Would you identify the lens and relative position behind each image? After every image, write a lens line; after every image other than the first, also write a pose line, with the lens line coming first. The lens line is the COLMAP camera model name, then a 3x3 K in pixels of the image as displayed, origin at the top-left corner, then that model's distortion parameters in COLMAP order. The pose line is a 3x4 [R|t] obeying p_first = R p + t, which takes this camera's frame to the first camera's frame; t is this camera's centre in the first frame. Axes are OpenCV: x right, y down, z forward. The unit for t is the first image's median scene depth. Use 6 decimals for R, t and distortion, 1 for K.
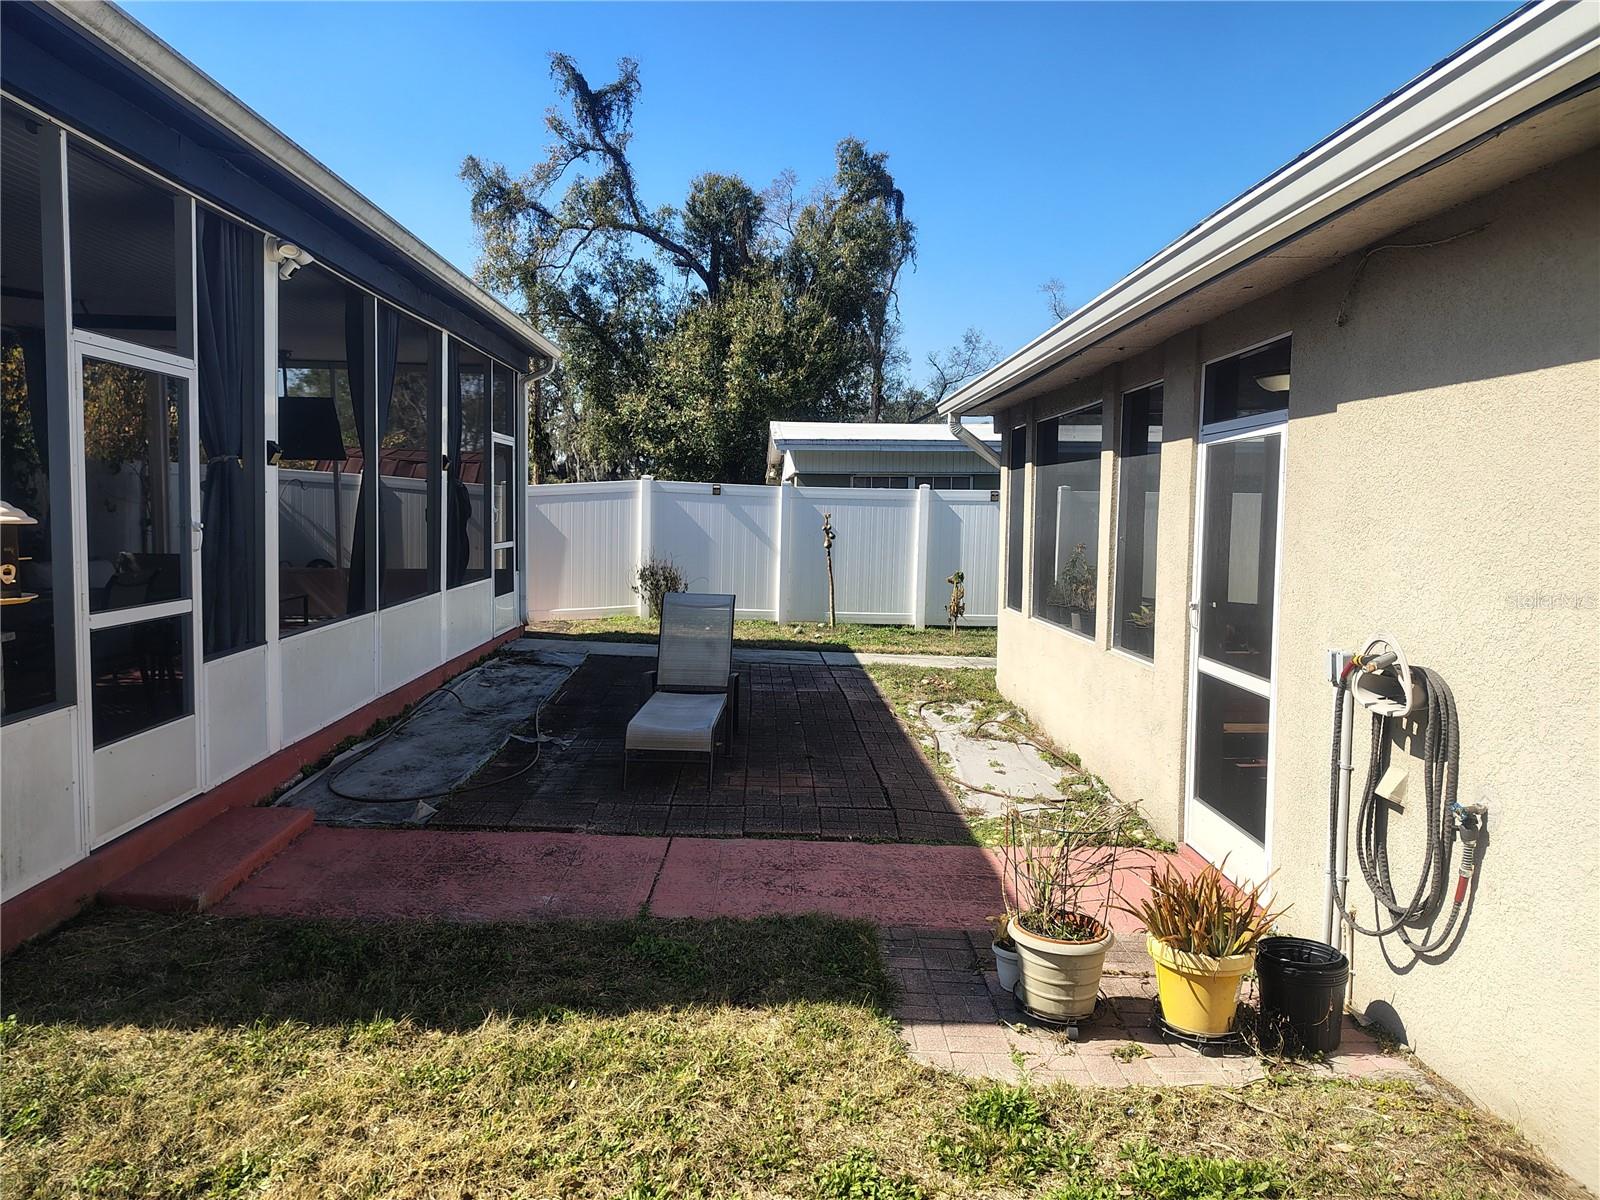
lens RADIAL K [[1088.6, 0, 807.9], [0, 1088.6, 601.8], [0, 0, 1]] dist [0.078003, -0.101774]
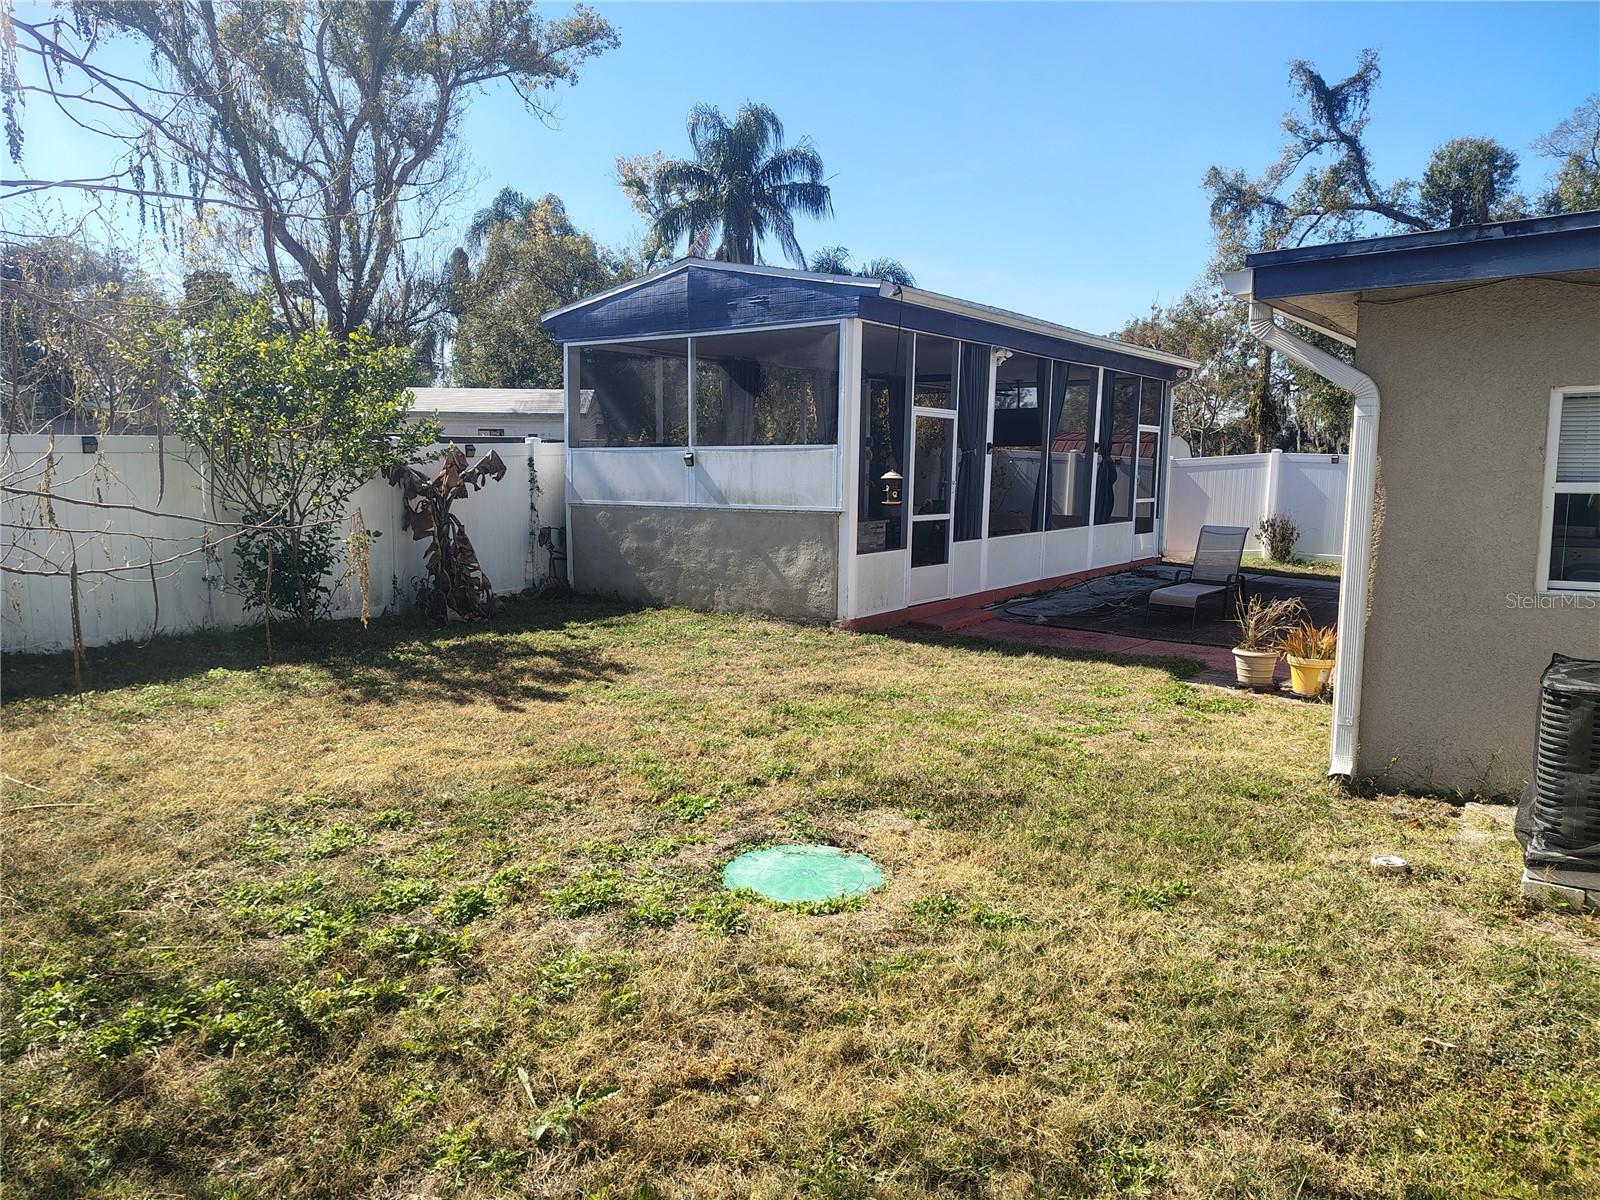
lens RADIAL K [[1088.6, 0, 807.9], [0, 1088.6, 601.8], [0, 0, 1]] dist [0.078003, -0.101774]
pose [[0.783757, 0.067778, -0.617358, 0.104585], [-0.051521, 0.997697, 0.044126, 0.015861], [0.618927, -0.002777, 0.785444, -0.162312]]
